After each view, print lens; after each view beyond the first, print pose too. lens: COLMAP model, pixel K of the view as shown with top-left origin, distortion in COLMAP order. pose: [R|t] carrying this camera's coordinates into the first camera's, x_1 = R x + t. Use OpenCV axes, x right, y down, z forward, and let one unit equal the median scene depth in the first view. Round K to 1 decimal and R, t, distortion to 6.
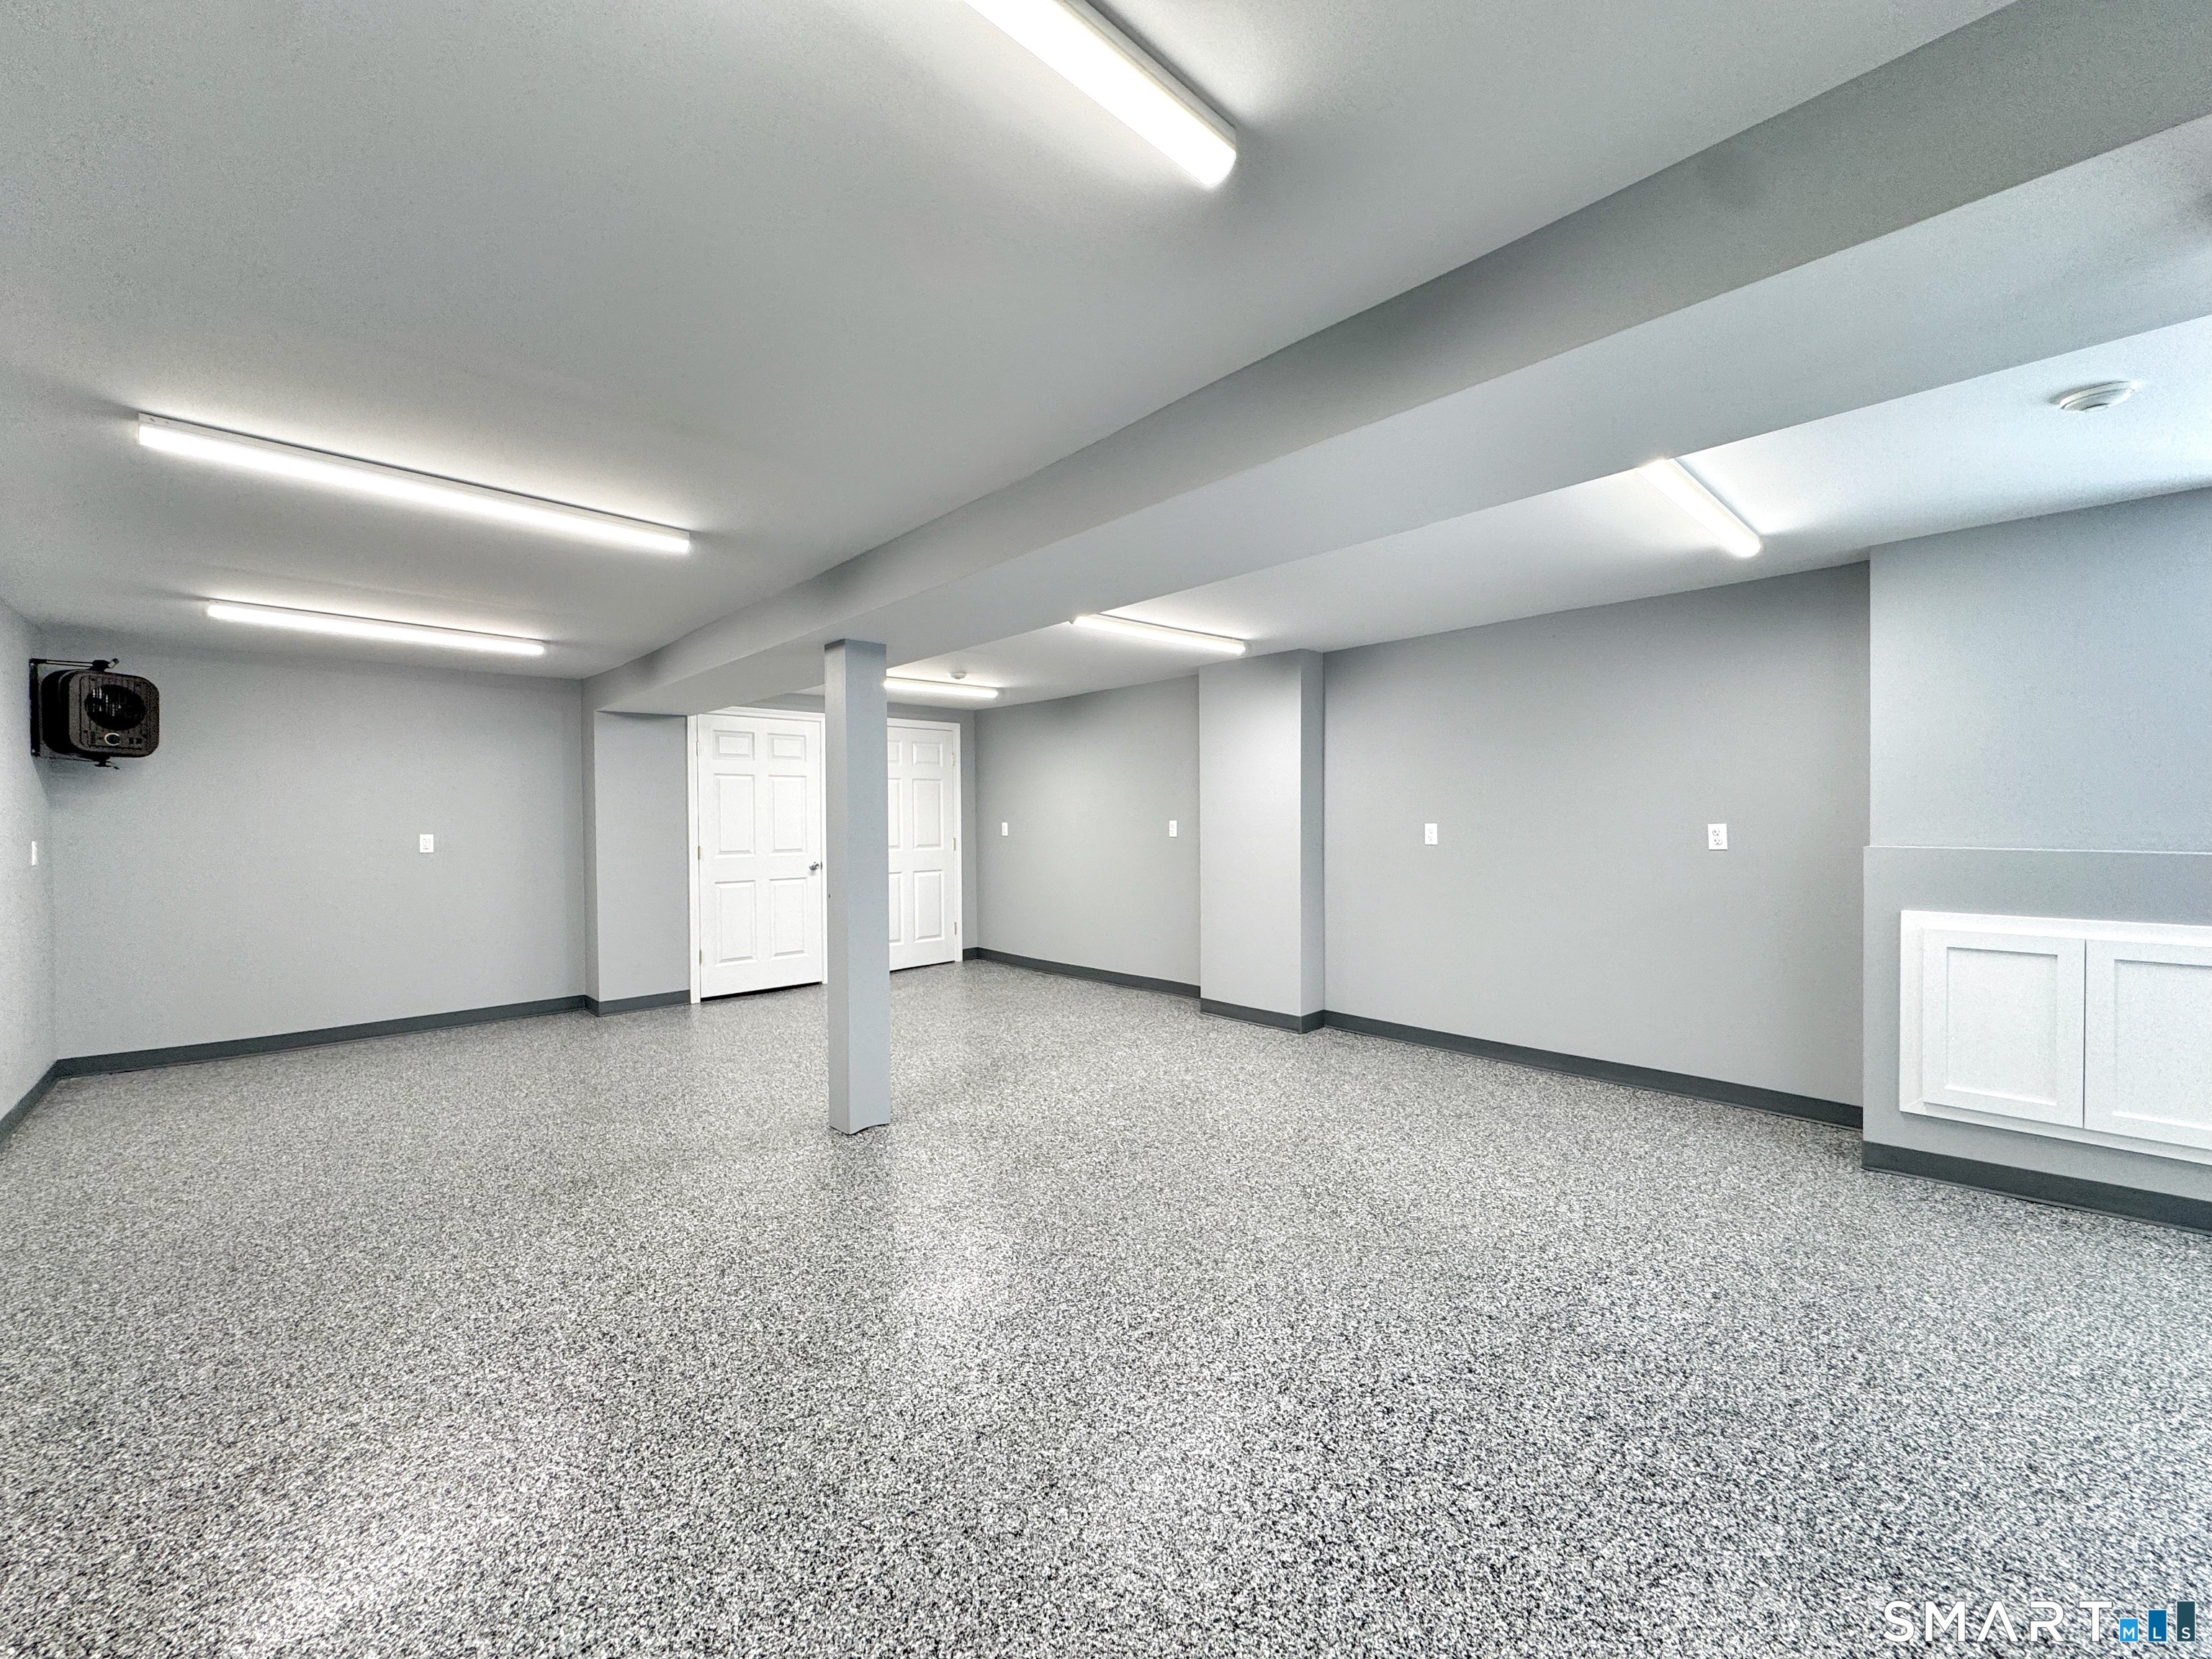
lens RADIAL K [[879.1, 0, 1126.8], [0, 879.1, 825.3], [0, 0, 1]] dist [-0.003679, 0.000831]
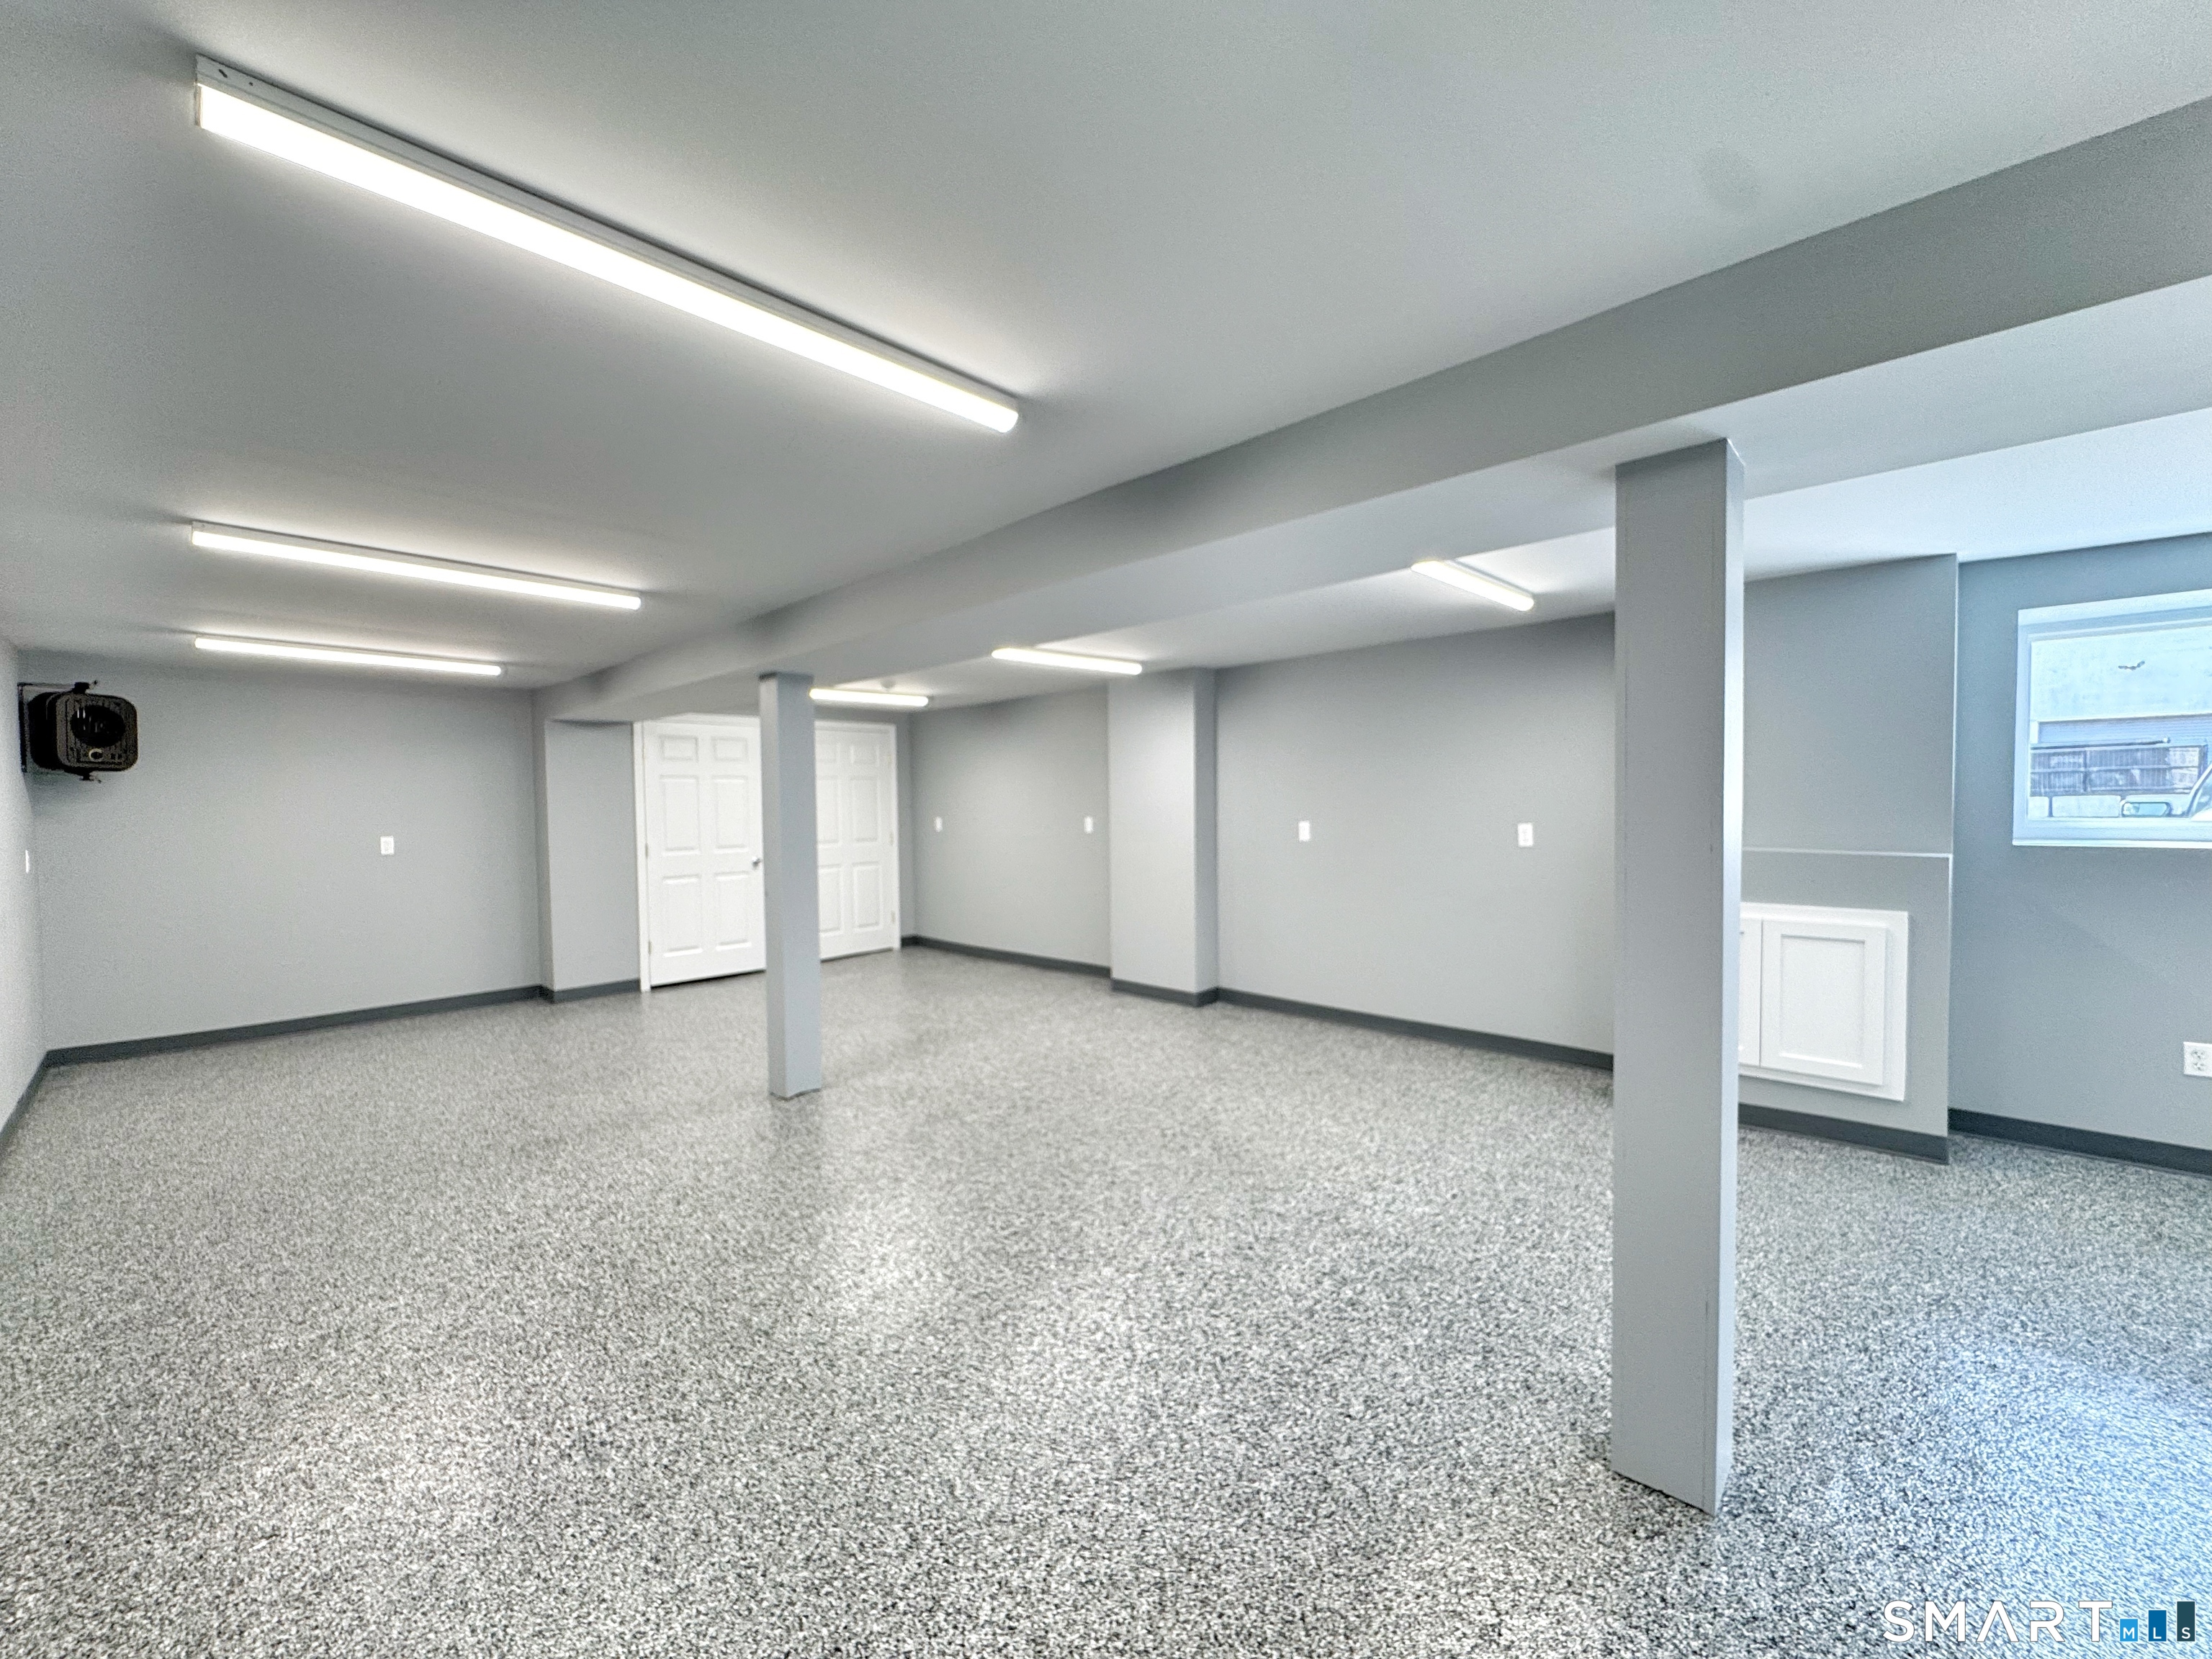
lens RADIAL K [[879.1, 0, 1119.8], [0, 879.1, 821.2], [0, 0, 1]] dist [-0.003679, 0.000831]
pose [[0.998911, -0.007411, 0.046069, 0.072845], [0.006801, 0.999887, 0.013378, -0.027192], [-0.046163, -0.013050, 0.998849, -0.173769]]
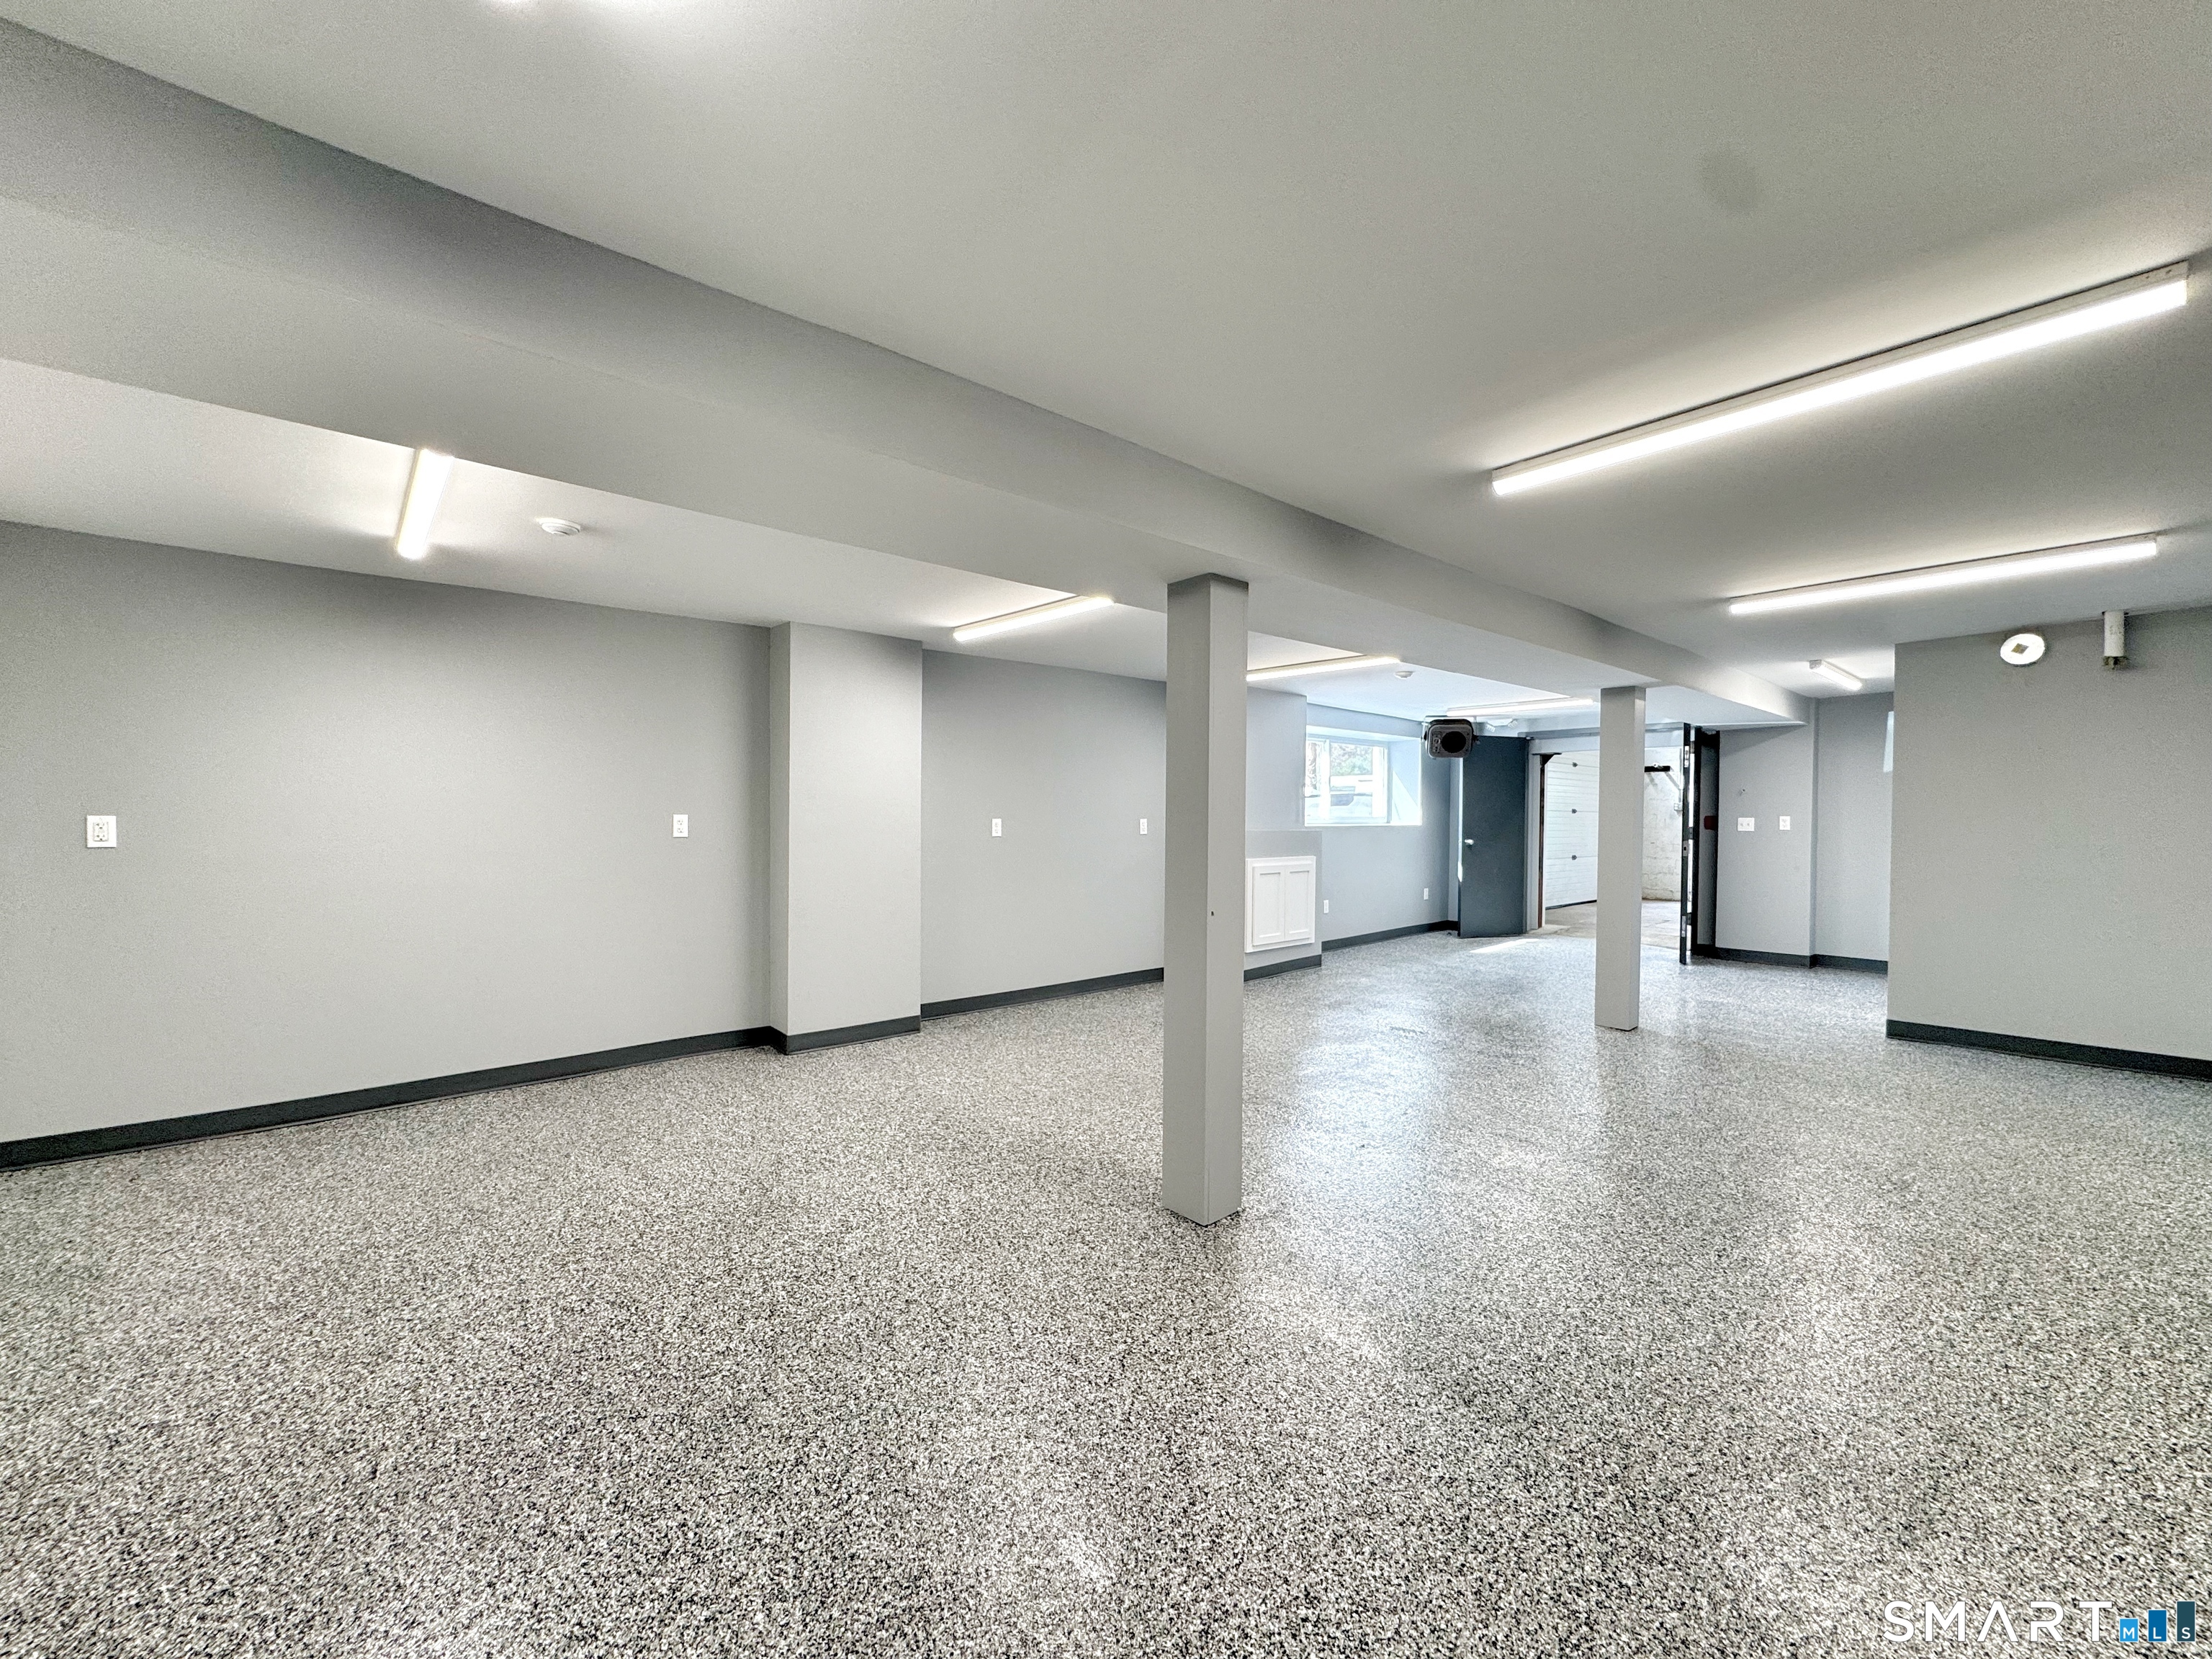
lens RADIAL K [[879.1, 0, 1081.7], [0, 879.1, 820.2], [0, 0, 1]] dist [-0.003679, 0.000831]
pose [[0.073740, -0.007690, 0.997248, -1.097112], [-0.003198, 0.999963, 0.007947, -0.013211], [-0.997272, -0.003776, 0.073713, 1.059305]]
